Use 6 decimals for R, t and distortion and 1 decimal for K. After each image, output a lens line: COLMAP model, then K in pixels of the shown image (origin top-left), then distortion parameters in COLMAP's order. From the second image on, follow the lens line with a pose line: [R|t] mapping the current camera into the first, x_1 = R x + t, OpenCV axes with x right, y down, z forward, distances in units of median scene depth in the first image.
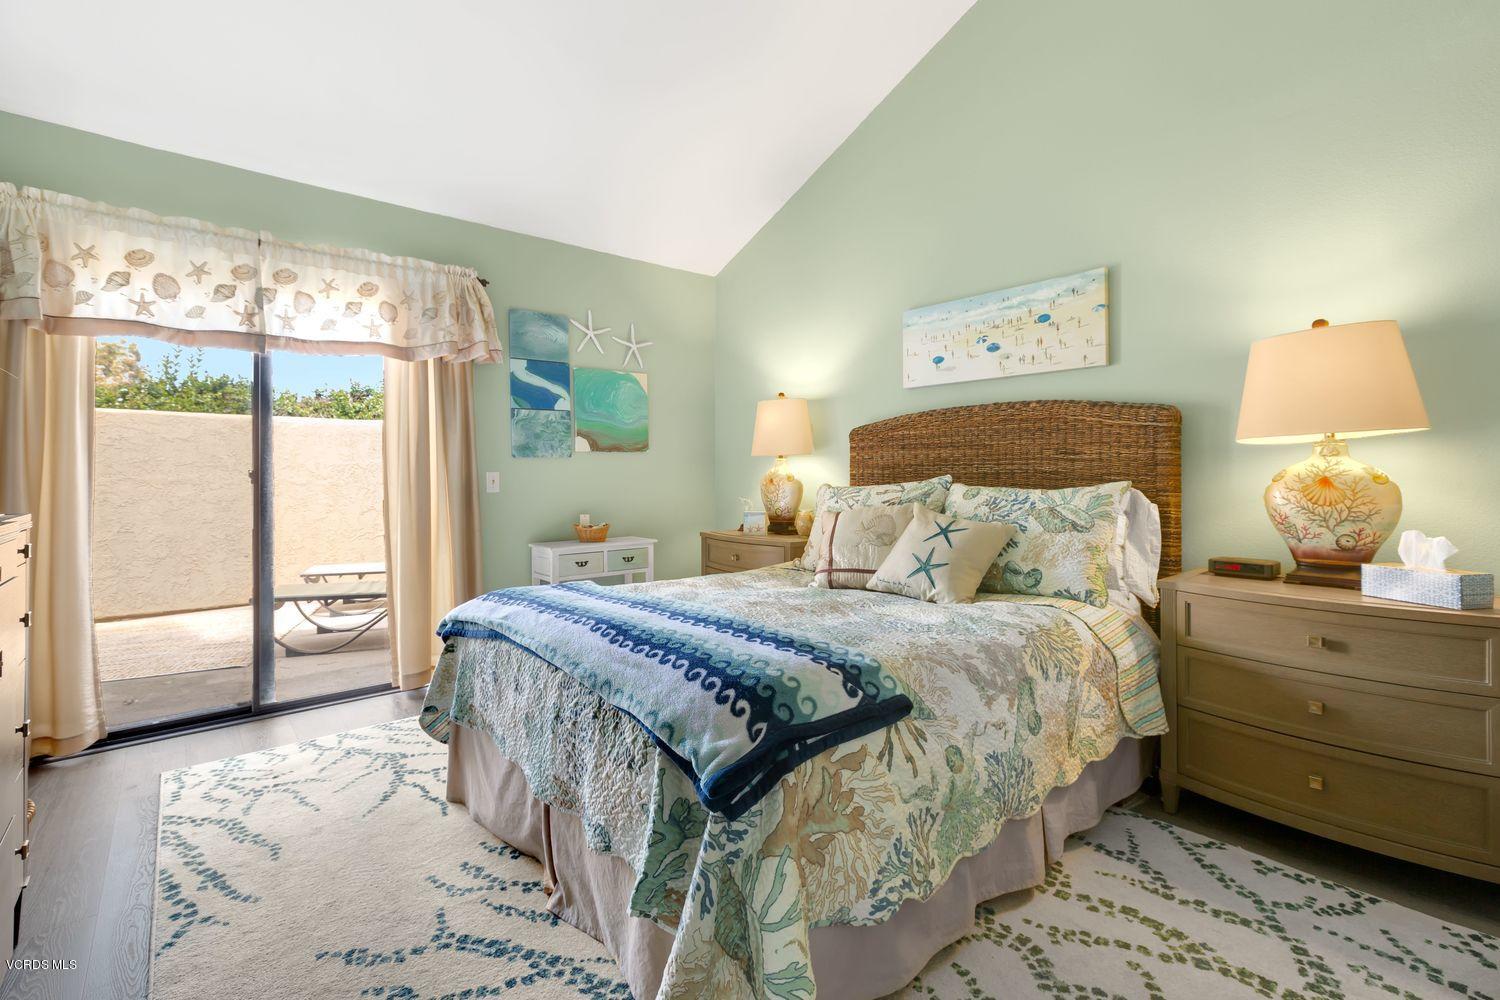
lens RADIAL K [[671.6, 0, 755.2], [0, 671.6, 489.6], [0, 0, 1]] dist [0.002726, 0.000496]
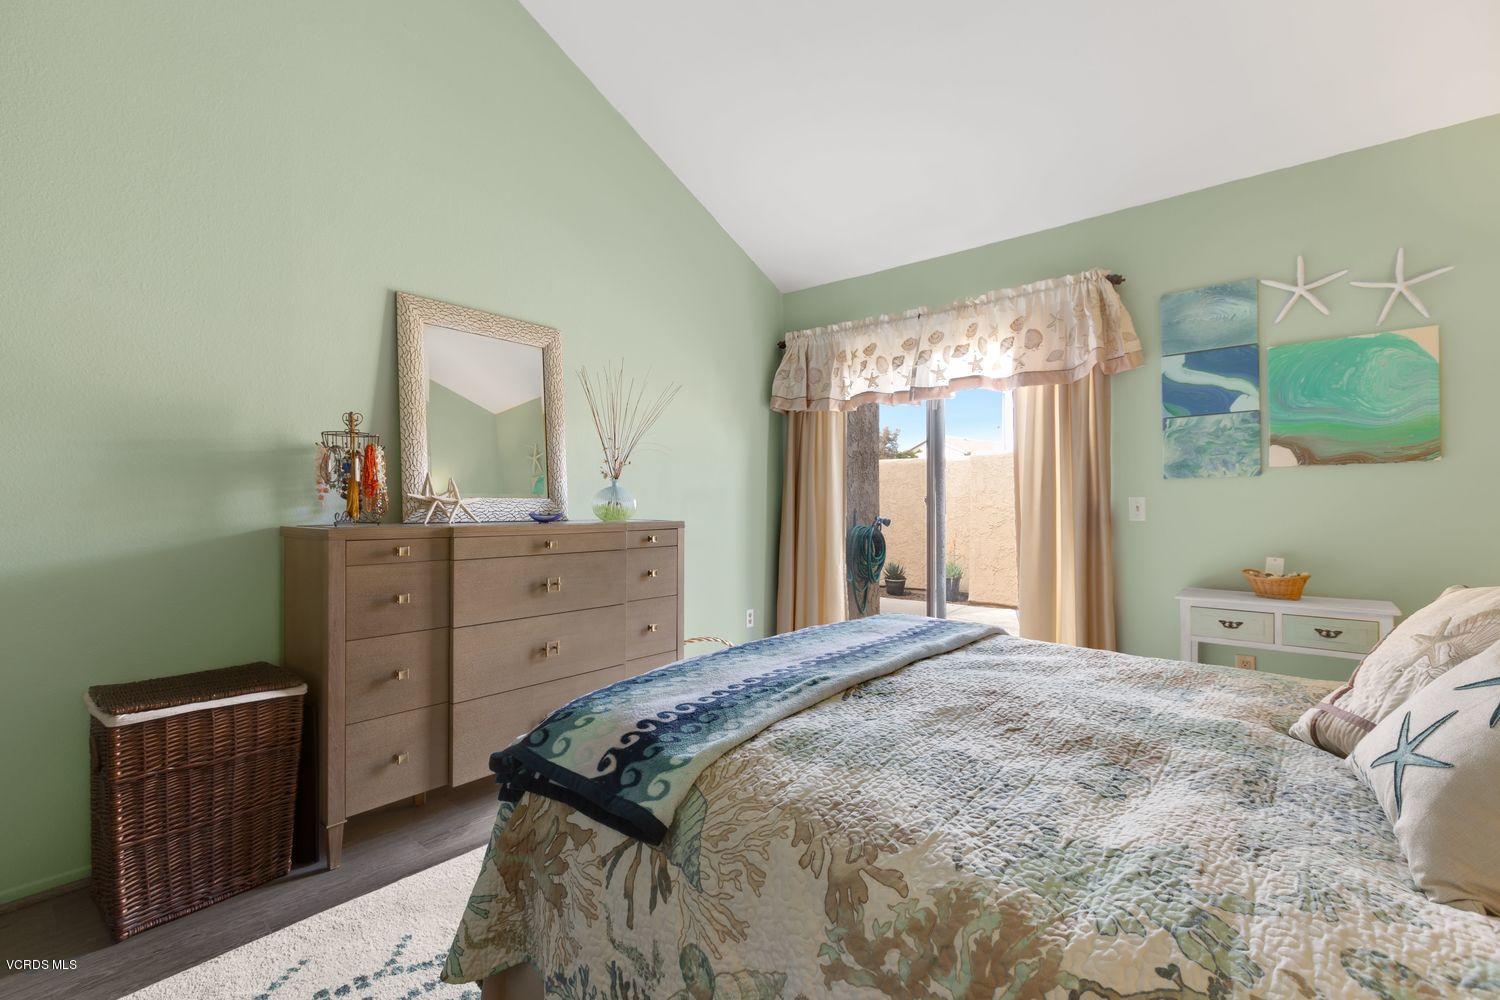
lens RADIAL K [[662.6, 0, 753.8], [0, 662.6, 523.2], [0, 0, 1]] dist [-0.000589, -0.000100]
pose [[0.162468, 0.035601, -0.986071, 0.339258], [-0.021875, 0.999233, 0.032472, -0.008911], [0.986471, 0.016295, 0.163122, 0.365866]]
